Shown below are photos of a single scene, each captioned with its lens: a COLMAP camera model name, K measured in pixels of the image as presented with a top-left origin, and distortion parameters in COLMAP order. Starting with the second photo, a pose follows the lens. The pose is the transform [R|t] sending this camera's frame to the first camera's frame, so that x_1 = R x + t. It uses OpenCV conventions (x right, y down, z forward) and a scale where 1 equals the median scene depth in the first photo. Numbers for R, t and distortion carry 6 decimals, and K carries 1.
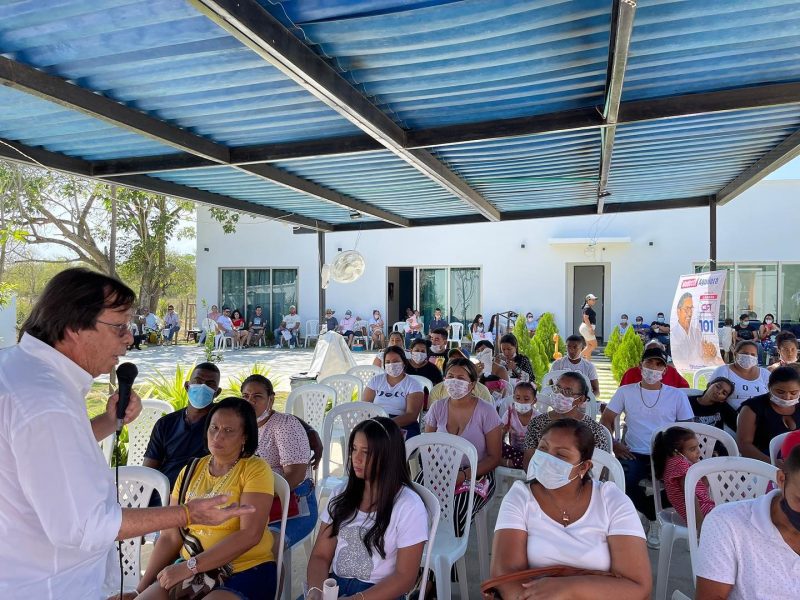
lens RADIAL K [[610.4, 0, 400.0], [0, 610.4, 302.6], [0, 0, 1]] dist [0.043246, -0.036736]
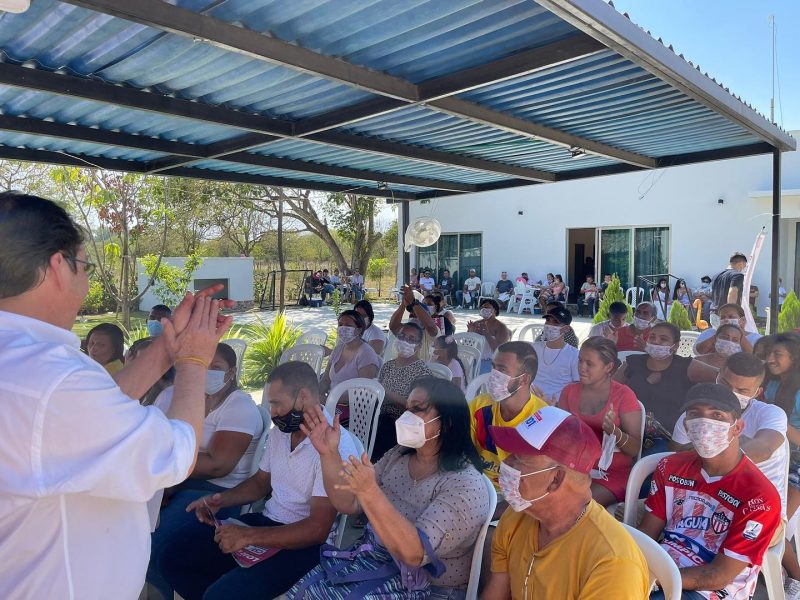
lens RADIAL K [[610.4, 0, 398.1], [0, 610.4, 298.3], [0, 0, 1]] dist [0.043246, -0.036736]
pose [[0.907417, 0.023168, -0.419593, 0.147675], [-0.001022, 0.998598, 0.052929, 0.000020], [0.420231, -0.047600, 0.906168, -0.002203]]
